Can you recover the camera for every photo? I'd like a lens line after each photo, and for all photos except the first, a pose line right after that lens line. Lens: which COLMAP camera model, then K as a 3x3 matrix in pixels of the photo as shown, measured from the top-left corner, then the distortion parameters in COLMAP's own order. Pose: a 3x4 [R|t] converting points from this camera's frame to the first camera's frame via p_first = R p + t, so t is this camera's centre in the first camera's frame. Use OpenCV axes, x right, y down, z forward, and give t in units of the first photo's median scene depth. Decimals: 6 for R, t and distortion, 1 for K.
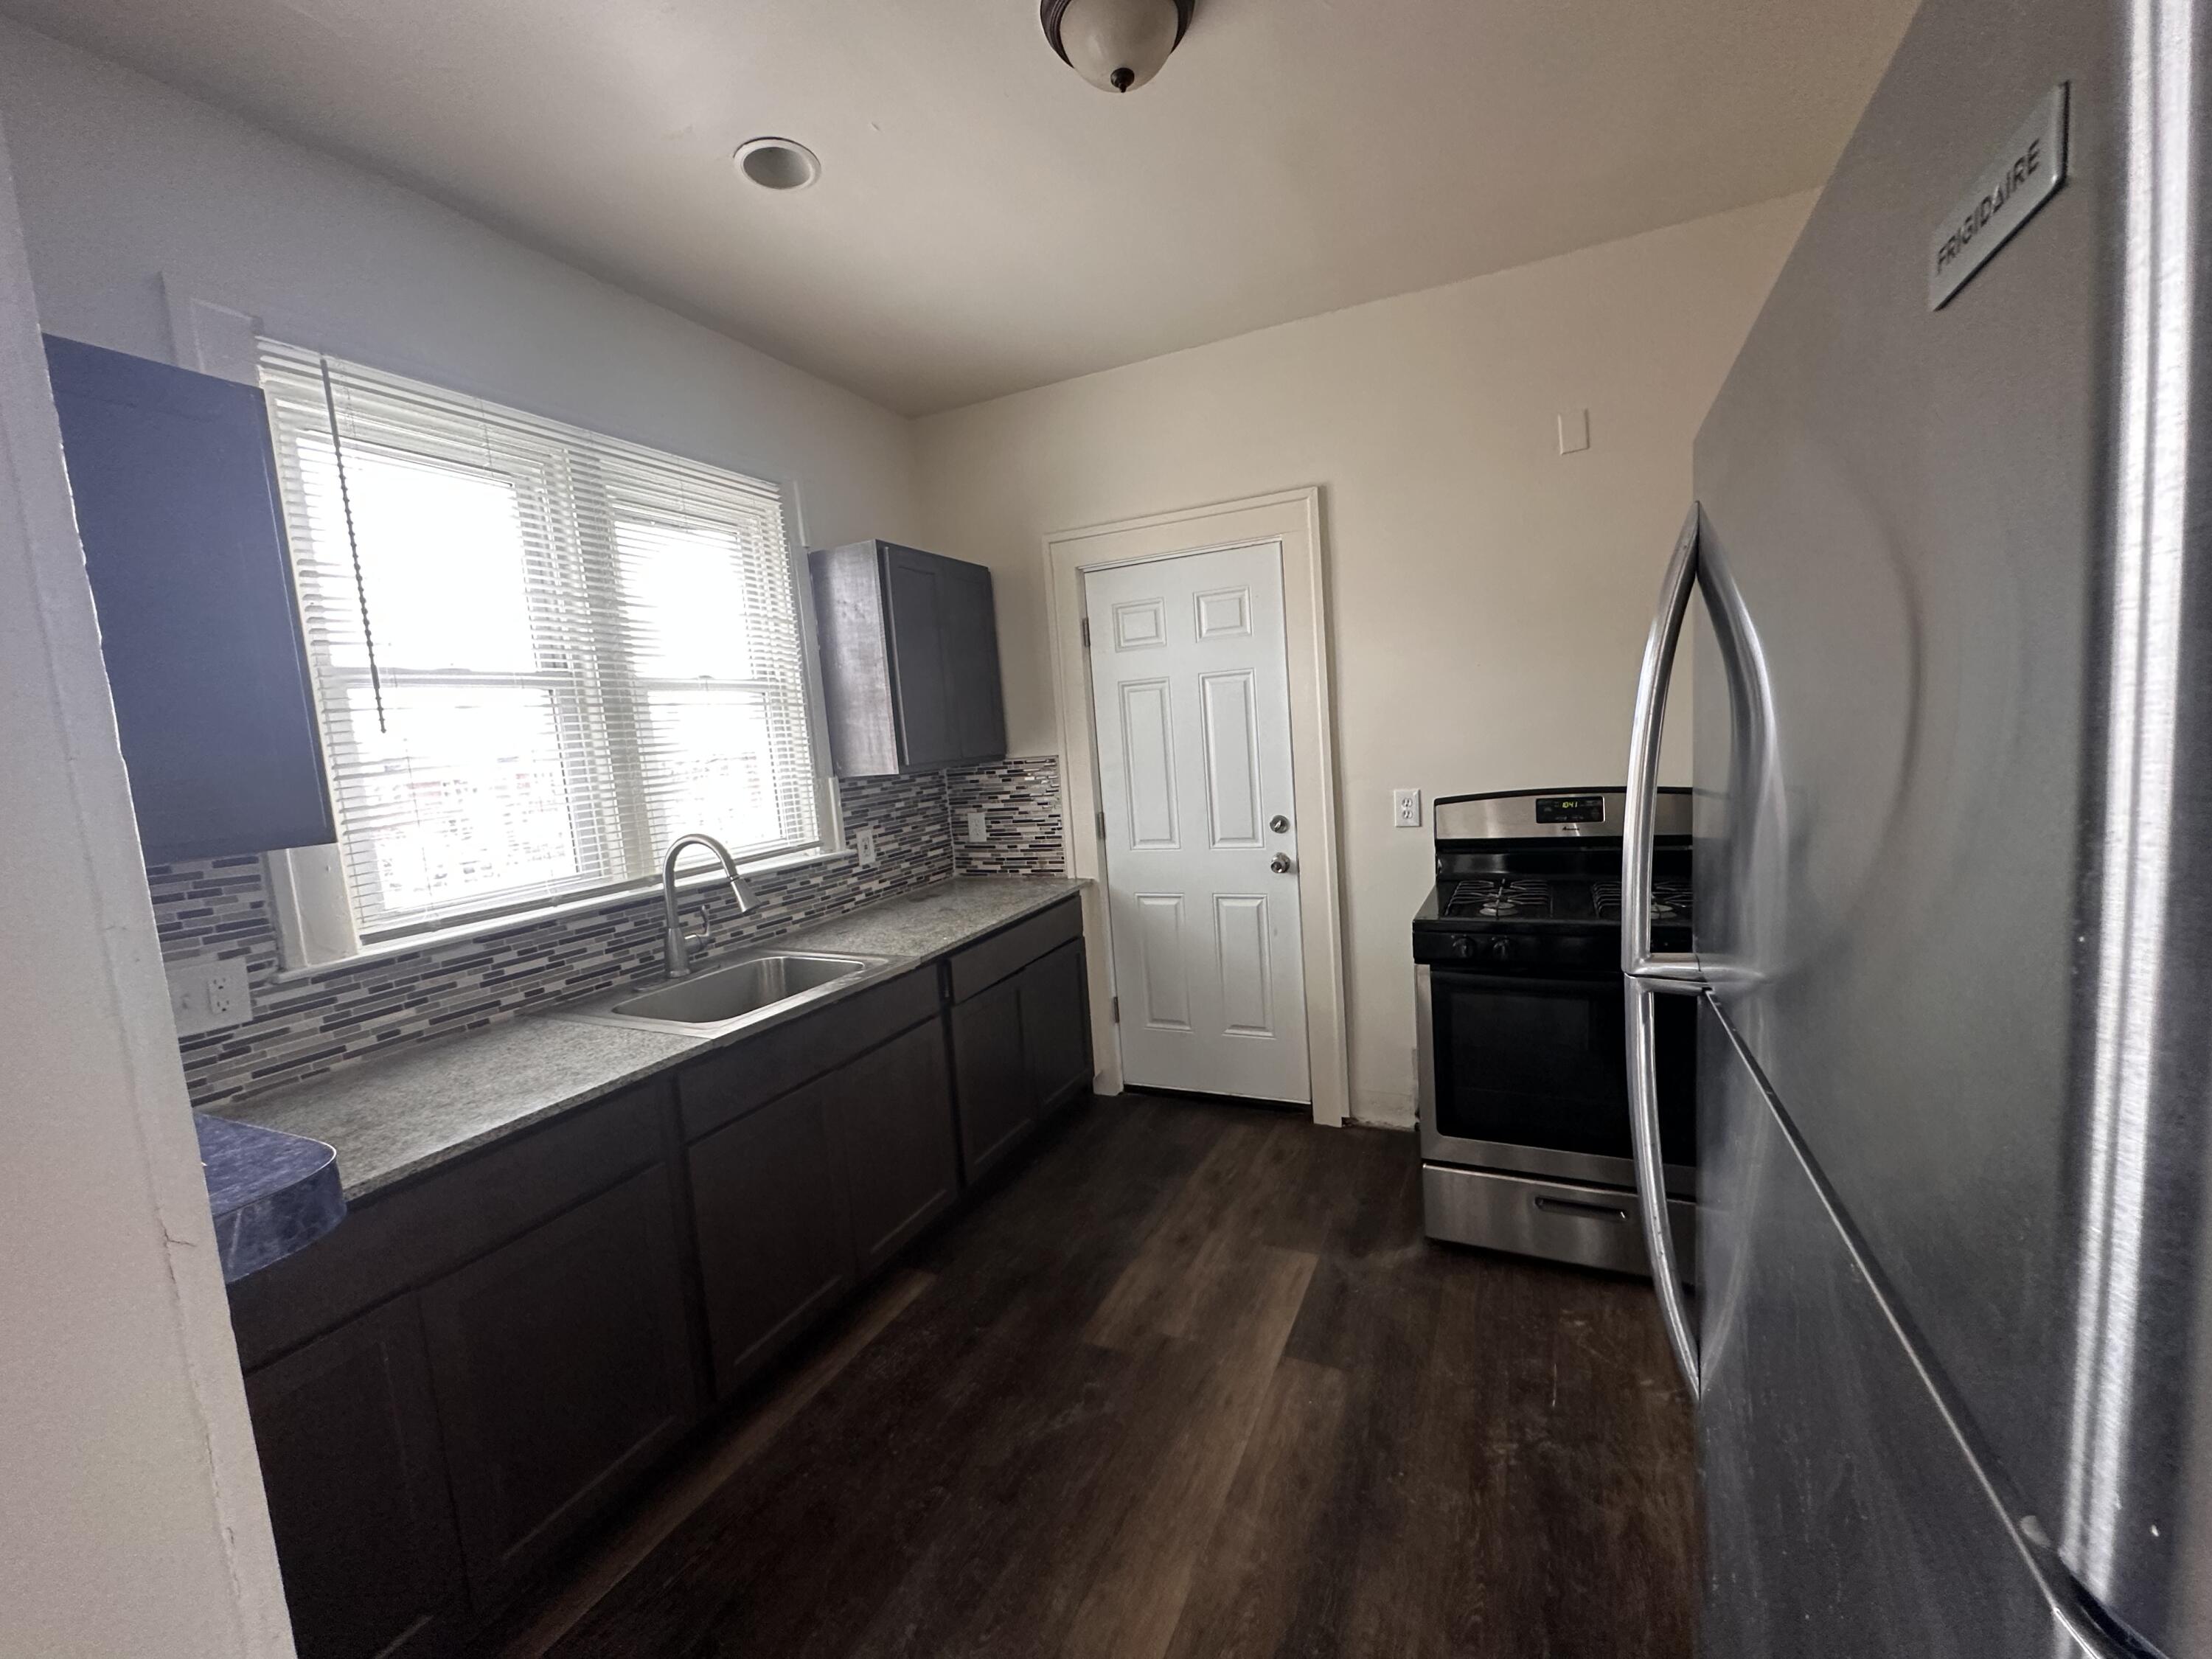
lens RADIAL K [[879.0, 0, 1100.1], [0, 879.0, 832.5], [0, 0, 1]] dist [0.000150, 0.000068]
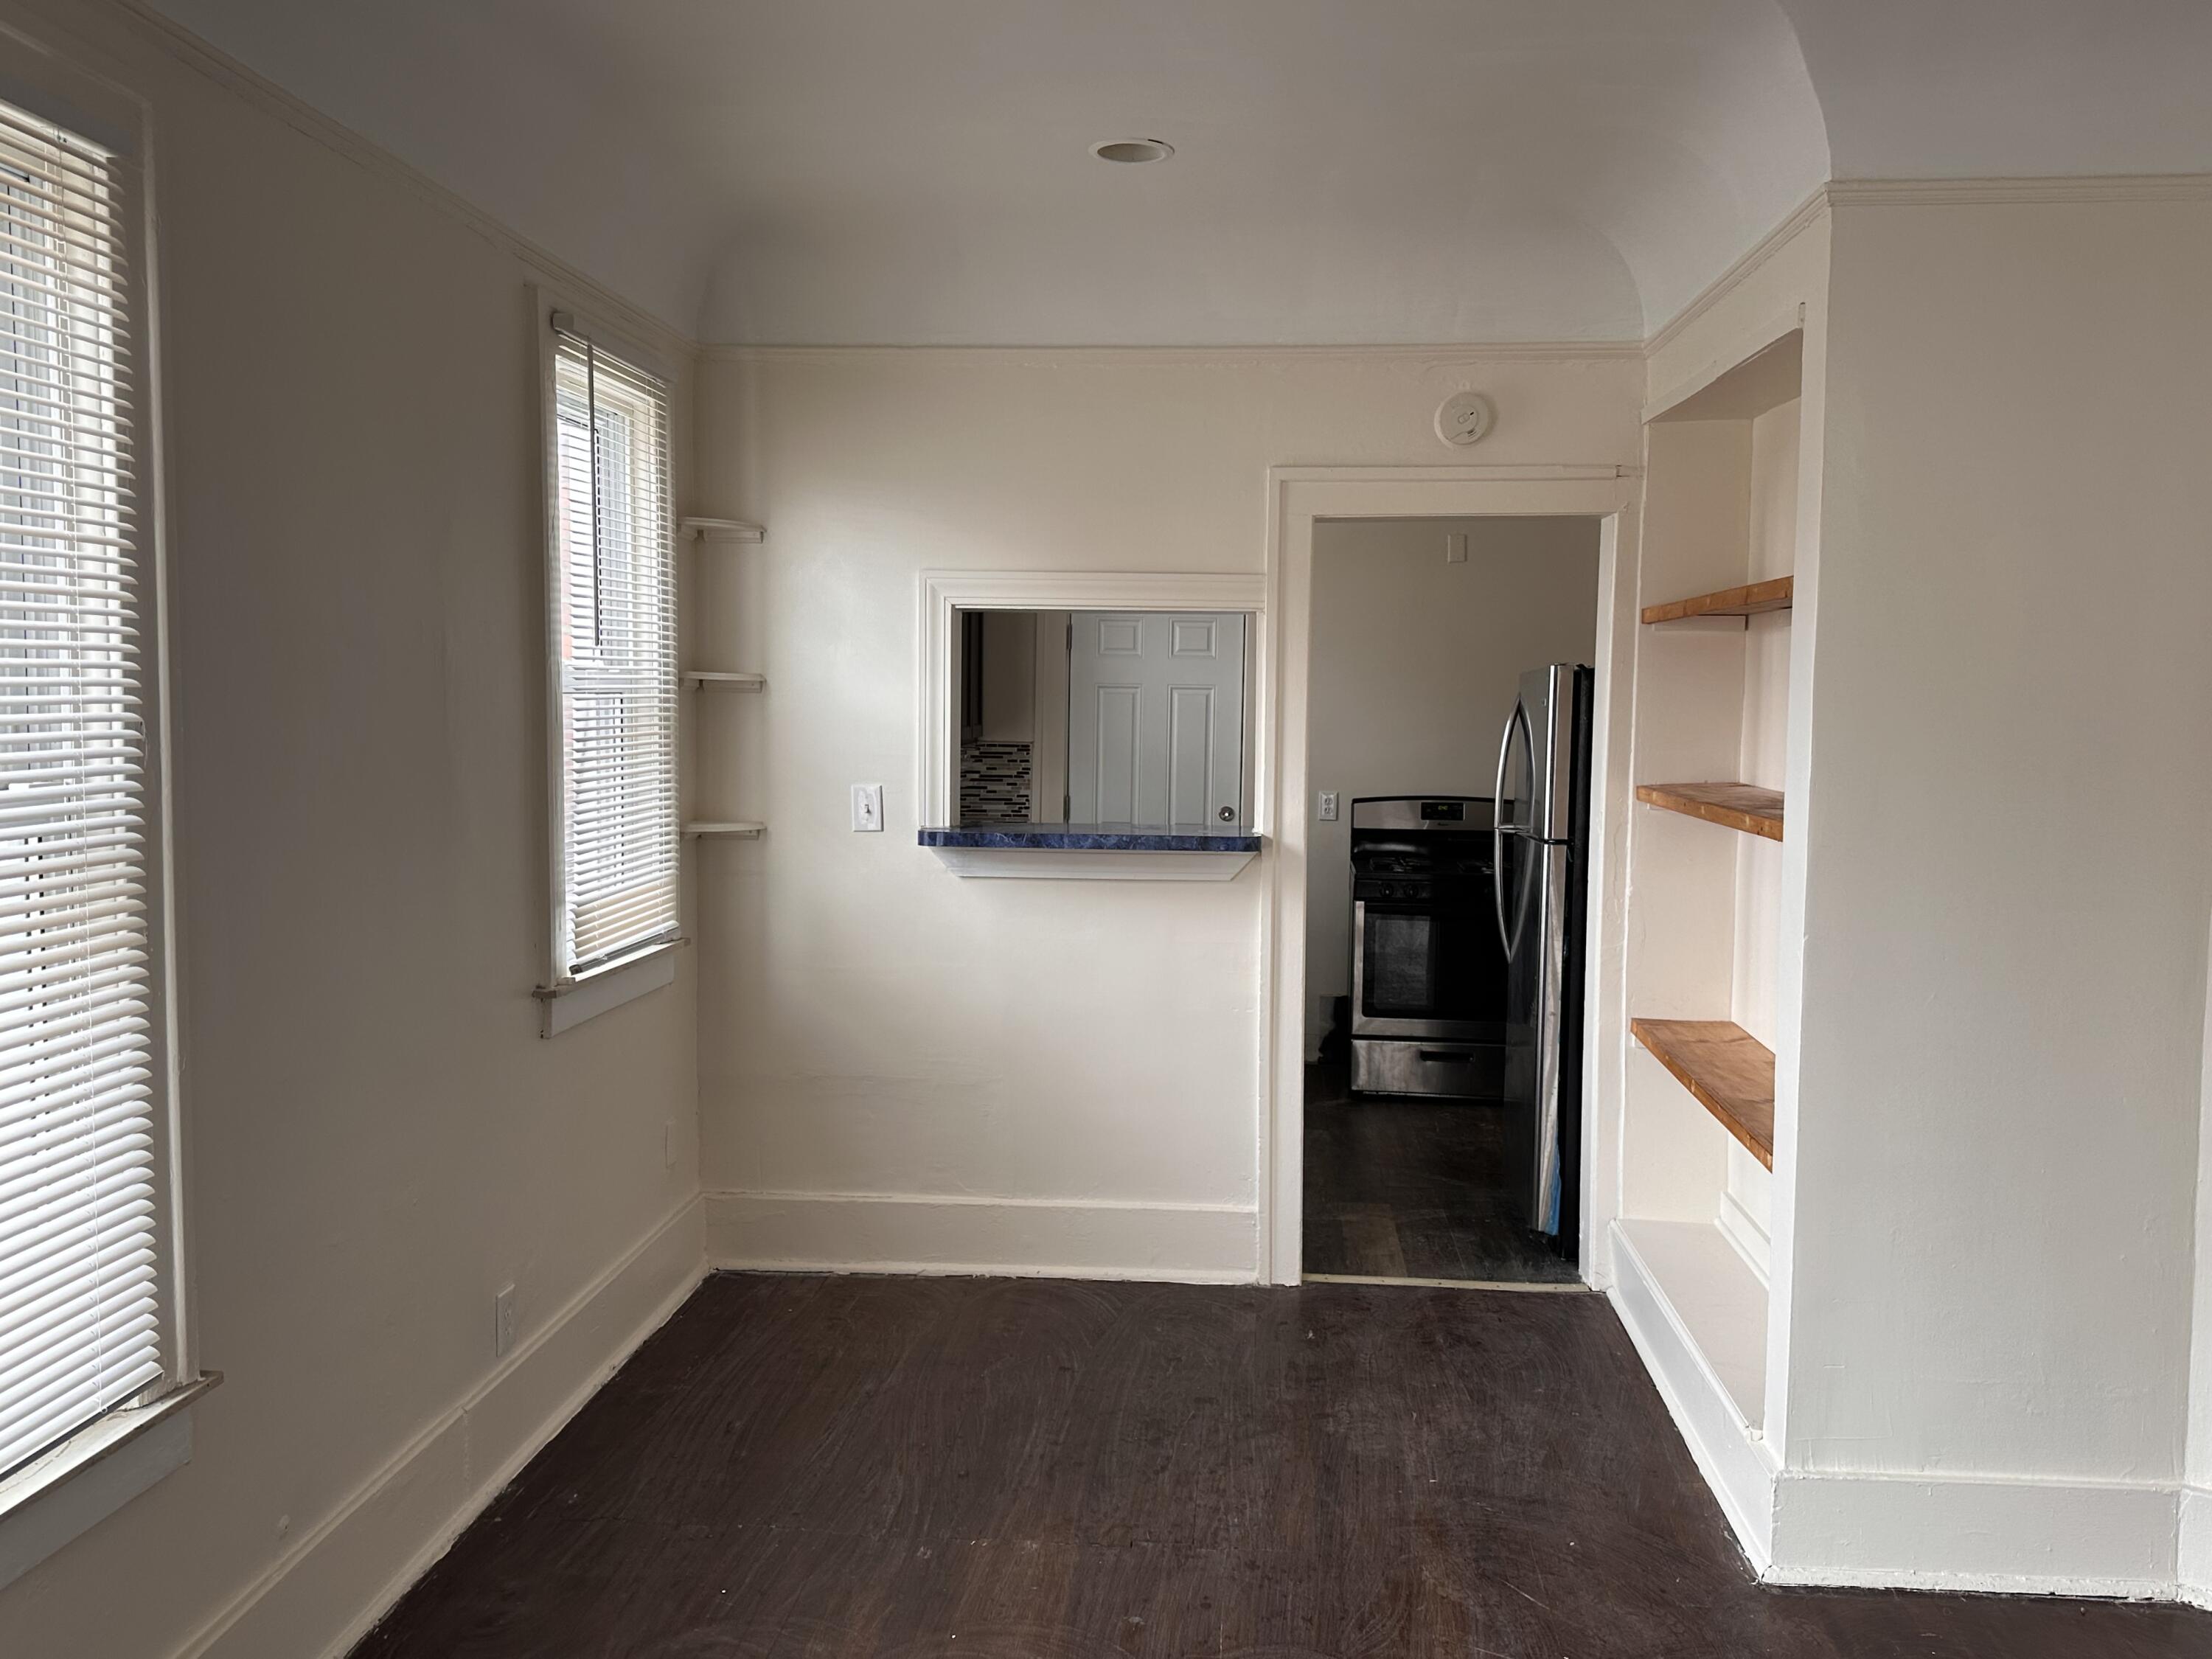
lens RADIAL K [[1847.4, 0, 1132.2], [0, 1847.4, 843.0], [0, 0, 1]] dist [0.144720, -0.155095]
pose [[0.924072, 0.064671, 0.376708, -0.906138], [-0.047551, 0.997377, -0.054579, 0.182184], [-0.379249, 0.032522, 0.924723, -1.358573]]
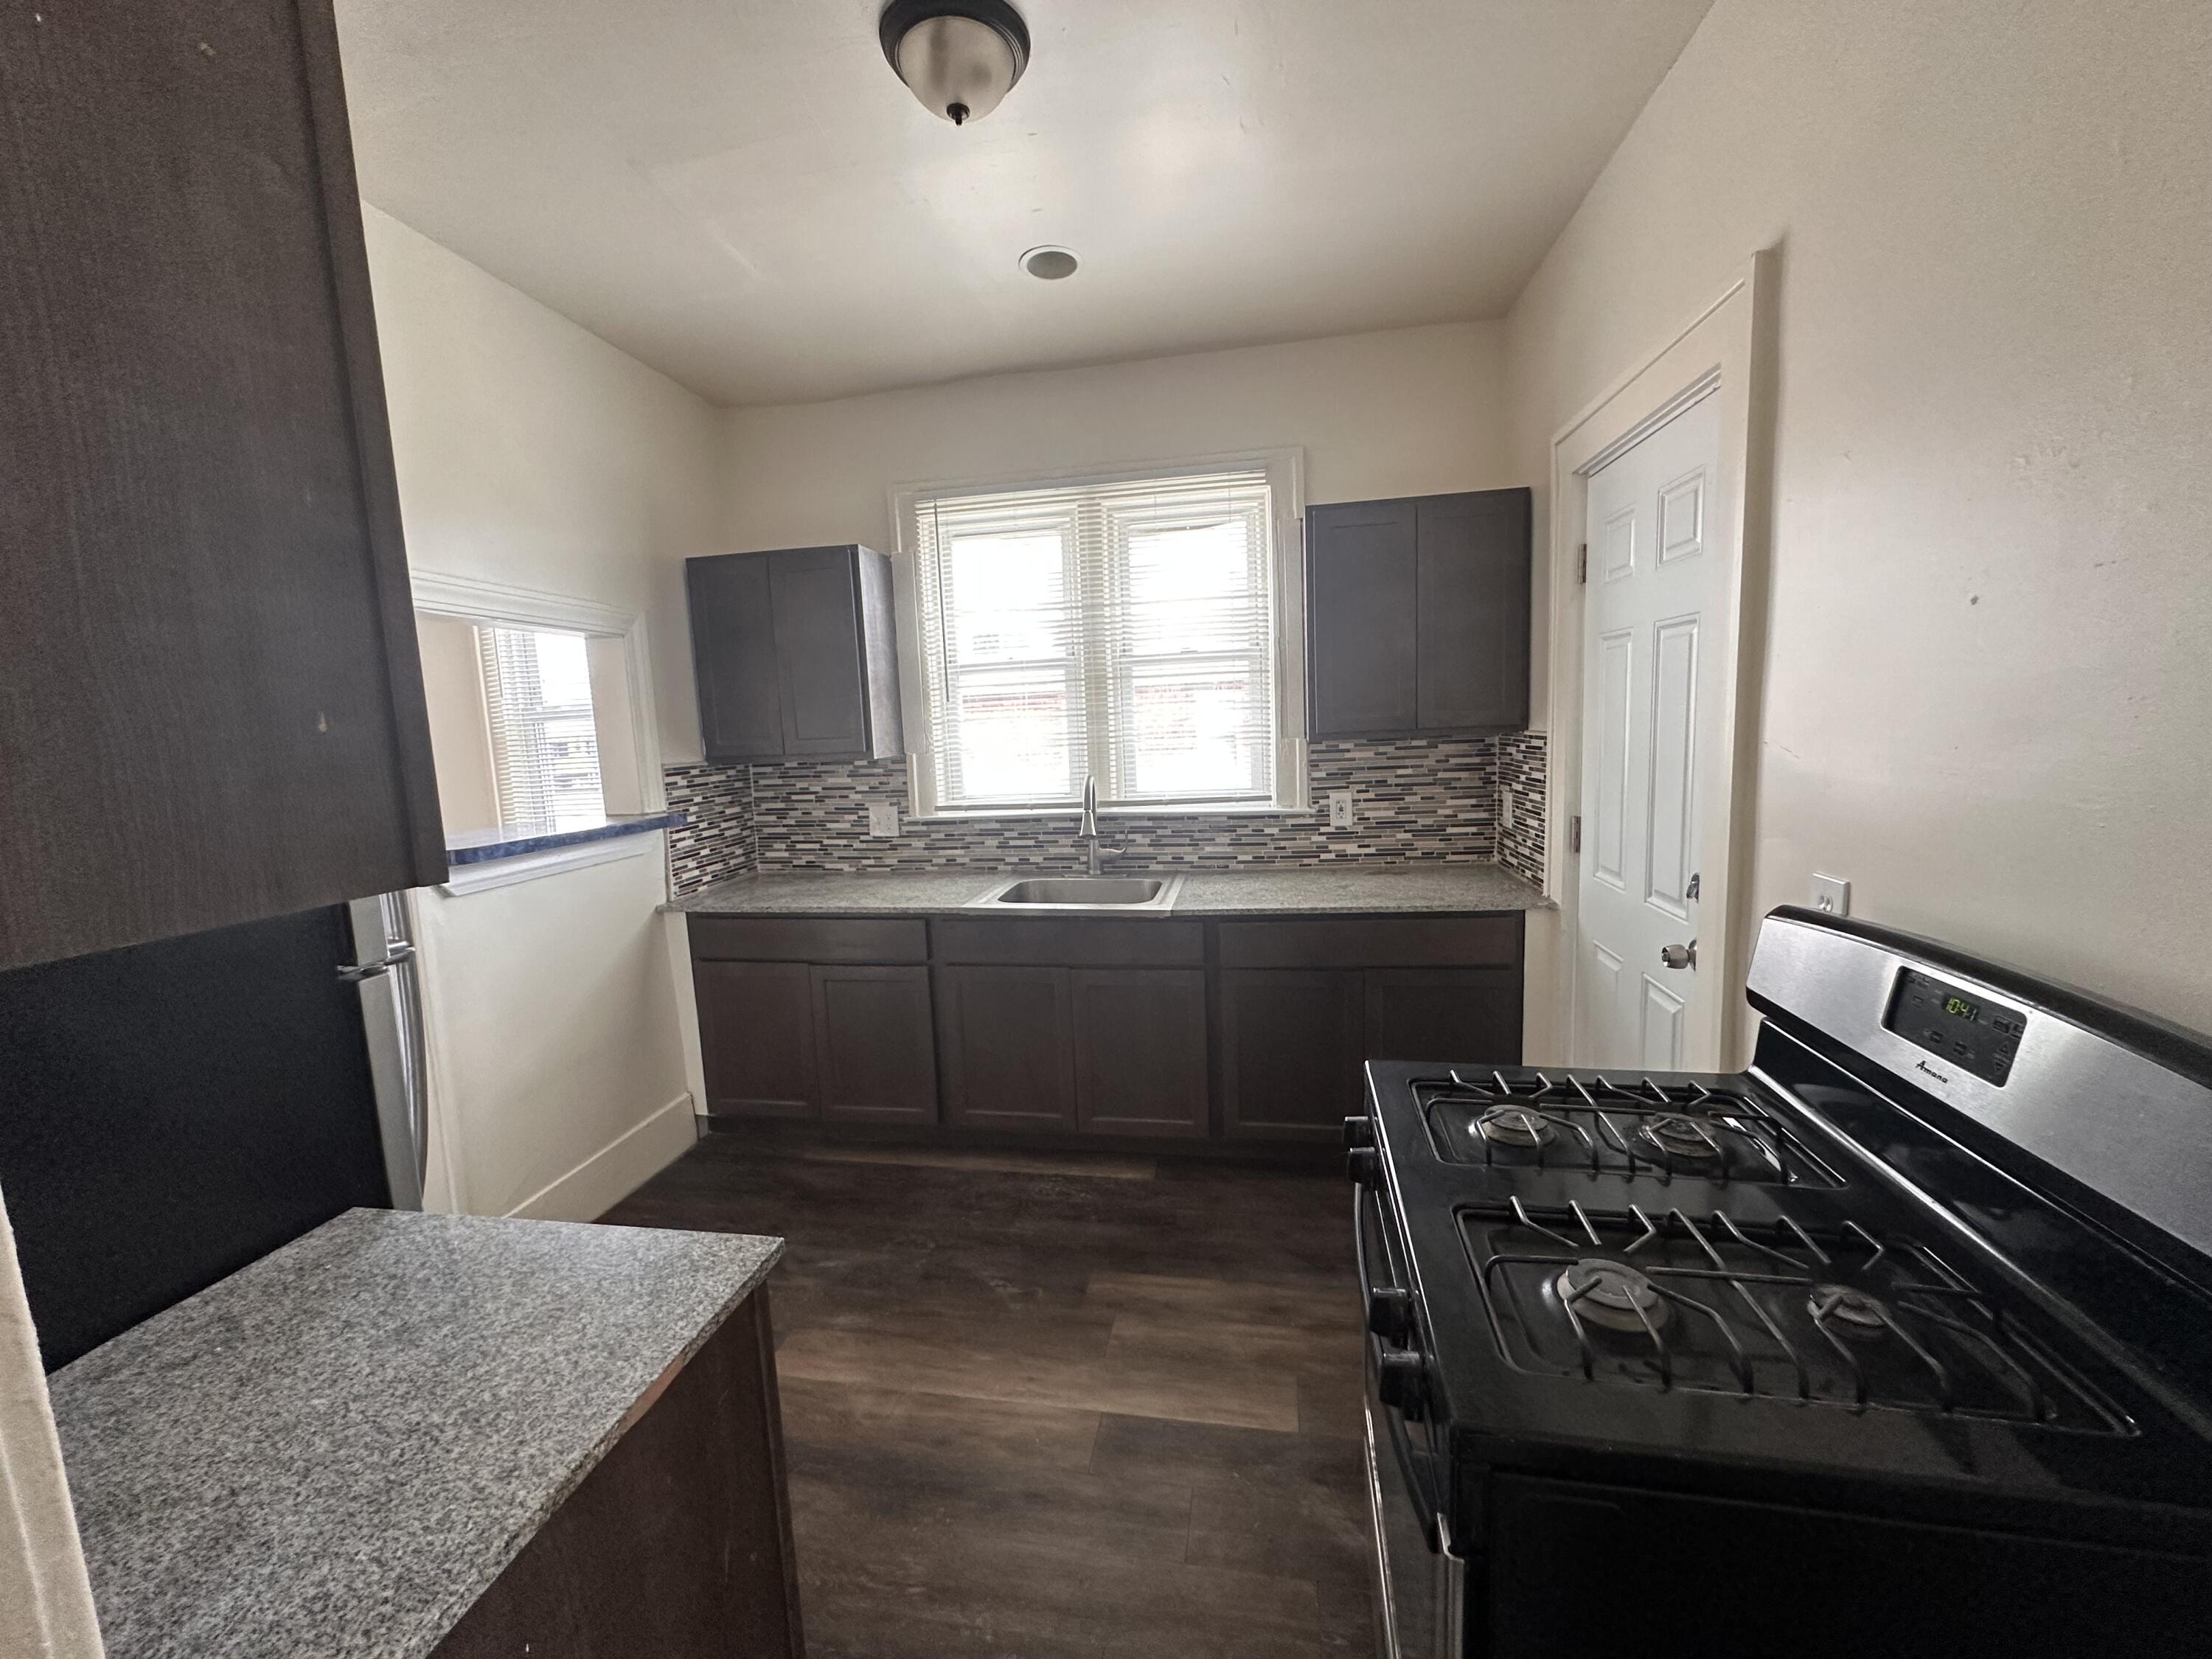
lens RADIAL K [[879.0, 0, 1112.4], [0, 879.0, 831.4], [0, 0, 1]] dist [0.000150, 0.000068]
pose [[0.270515, 0.188476, -0.944086, 0.652351], [-0.086231, 0.981451, 0.171227, -0.113992], [0.958846, 0.035090, 0.281750, 0.485999]]
